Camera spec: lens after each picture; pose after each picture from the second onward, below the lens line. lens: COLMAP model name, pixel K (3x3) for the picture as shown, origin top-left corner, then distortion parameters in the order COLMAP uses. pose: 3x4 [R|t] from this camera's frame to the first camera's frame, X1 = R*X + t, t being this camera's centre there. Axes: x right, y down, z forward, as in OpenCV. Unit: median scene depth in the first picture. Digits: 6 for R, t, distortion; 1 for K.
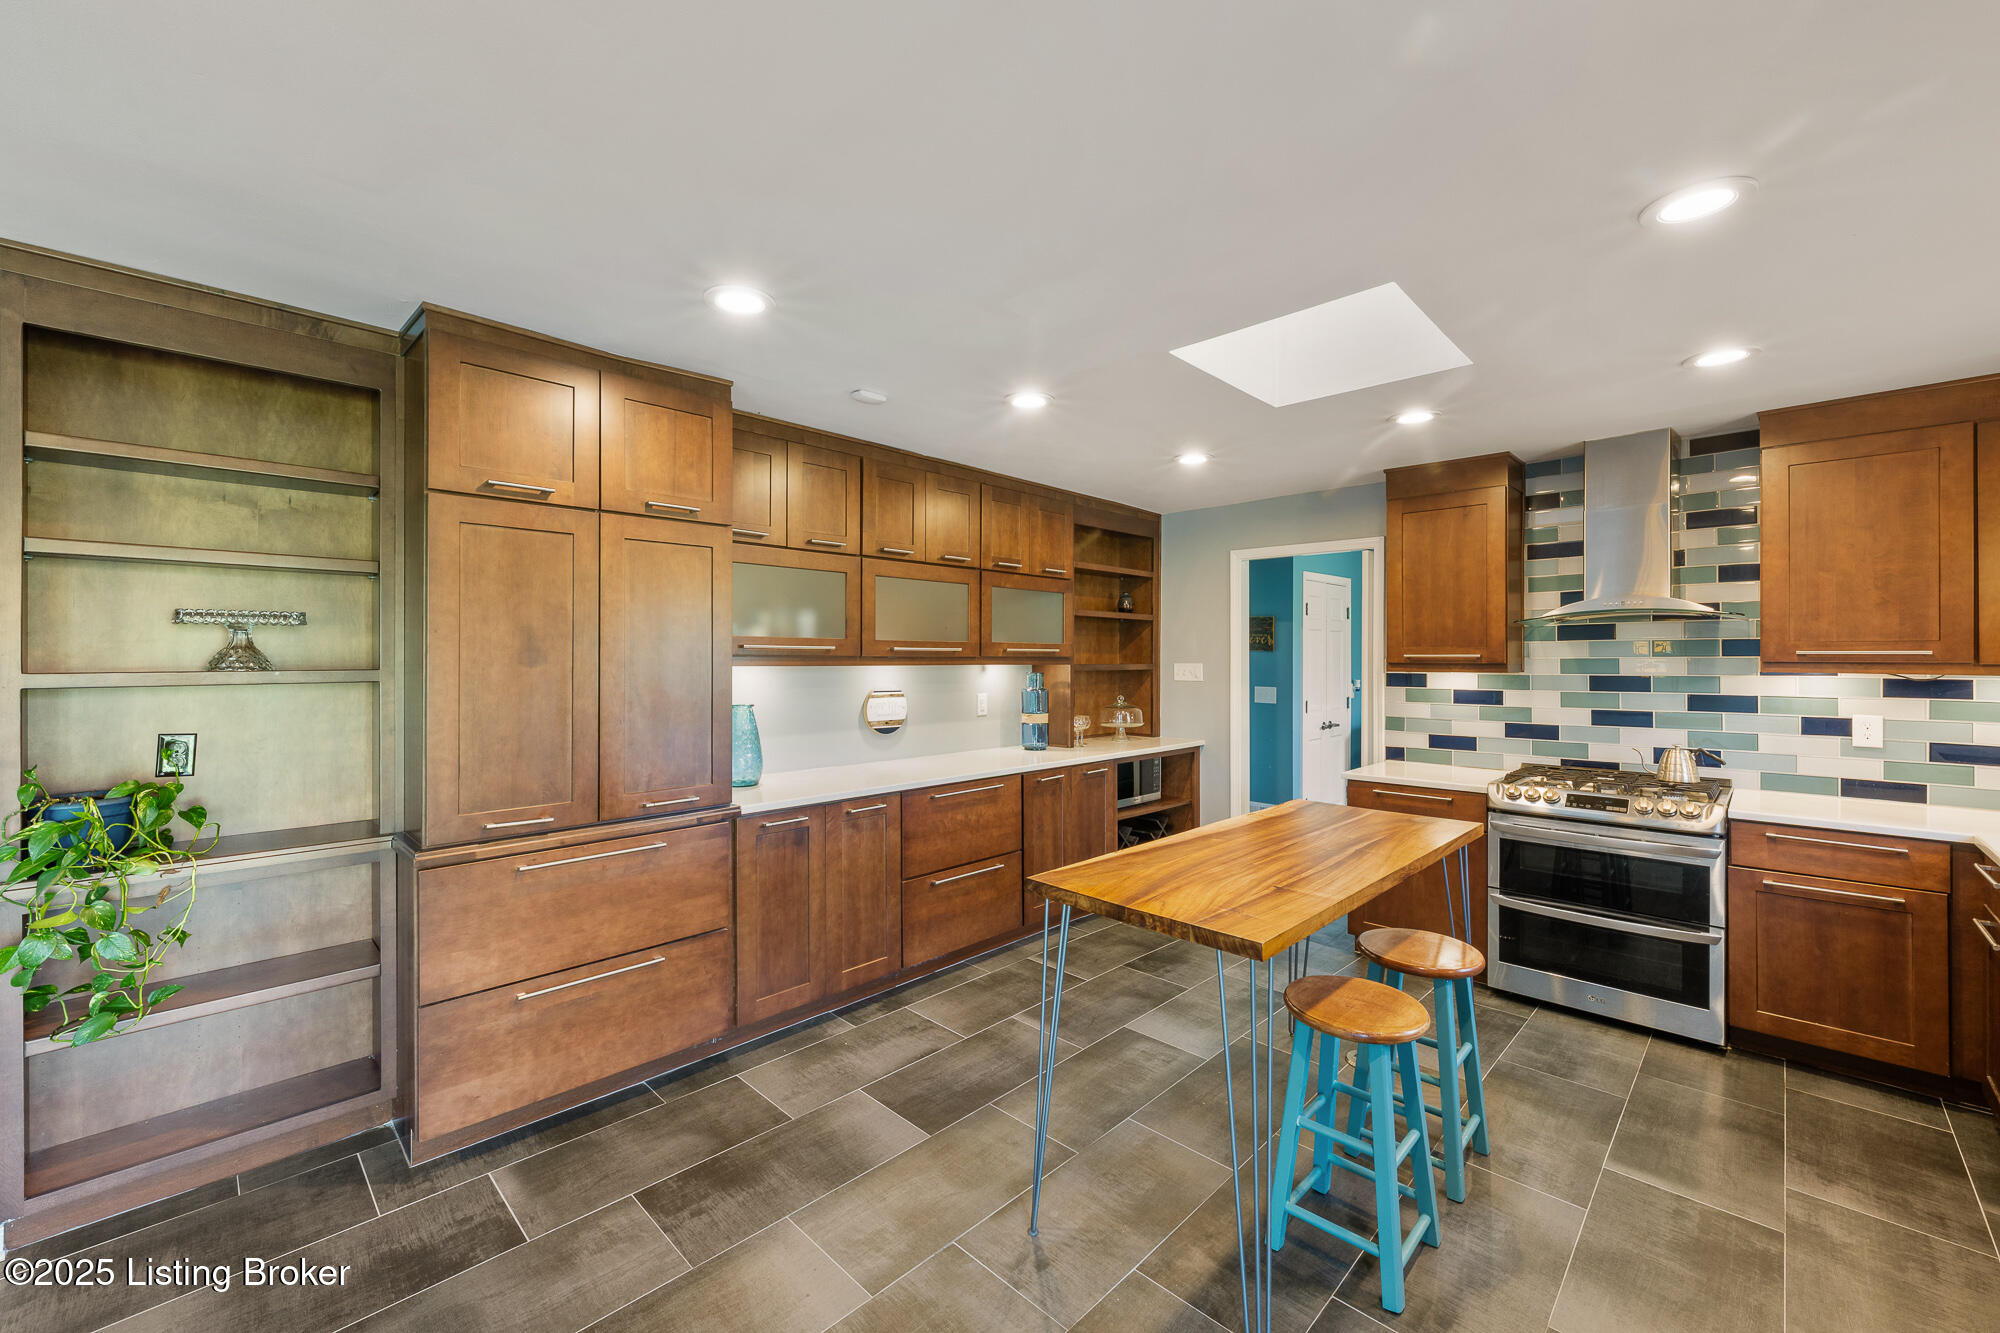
lens RADIAL K [[792.8, 0, 998.2], [0, 792.8, 664.0], [0, 0, 1]] dist [-0.003916, 0.000234]
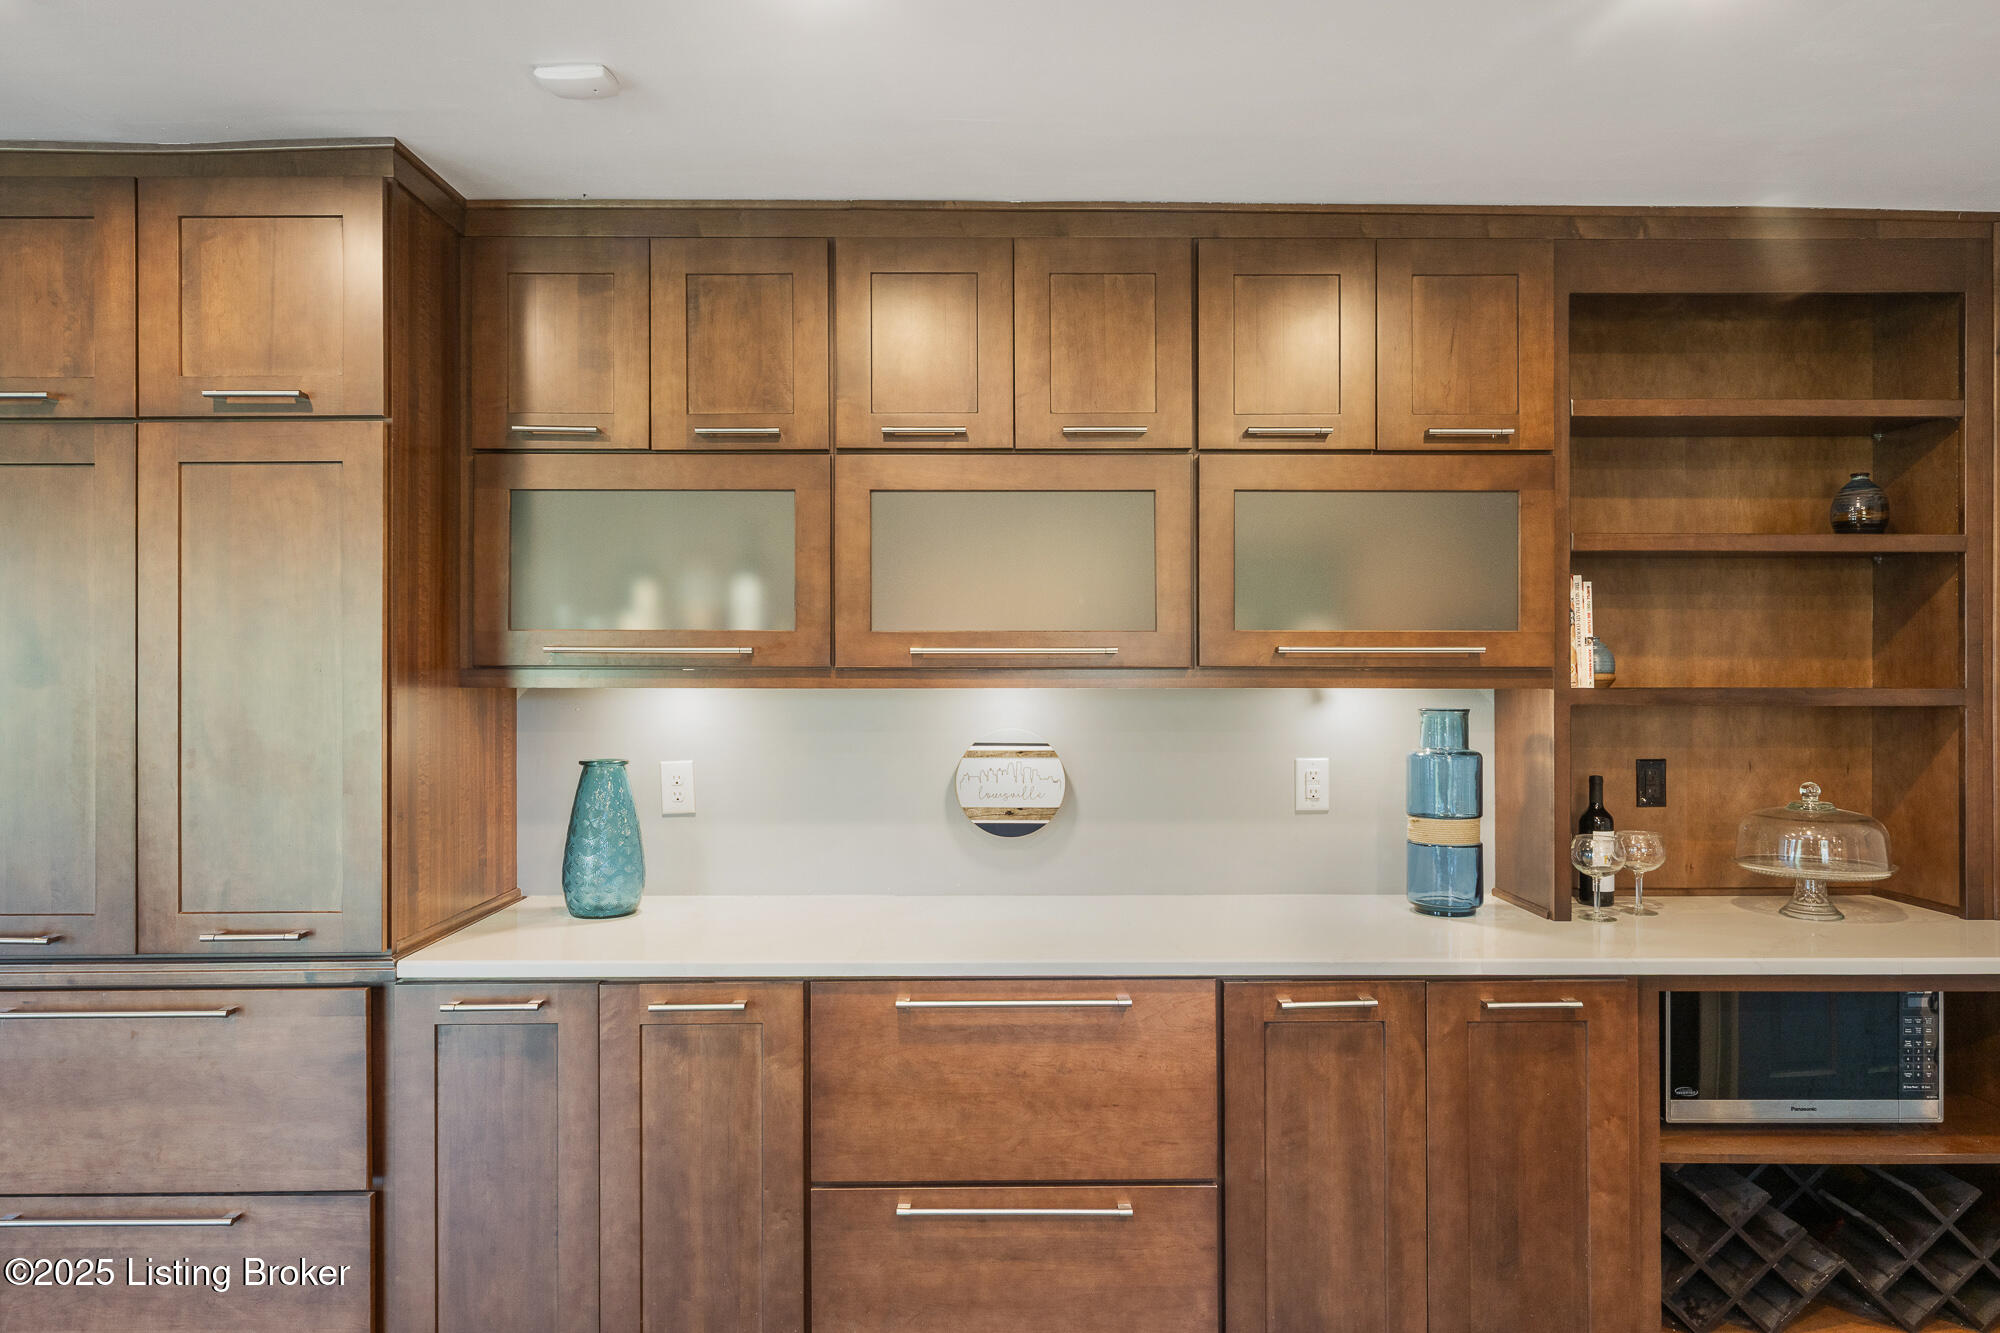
lens RADIAL K [[1290.8, 0, 1000.1], [0, 1290.8, 654.5], [0, 0, 1]] dist [-0.004591, 0.001362]
pose [[0.710004, -0.001384, -0.704196, 0.379180], [-0.004848, 0.999965, -0.006854, -0.011237], [0.704181, 0.008280, 0.709973, 0.476402]]
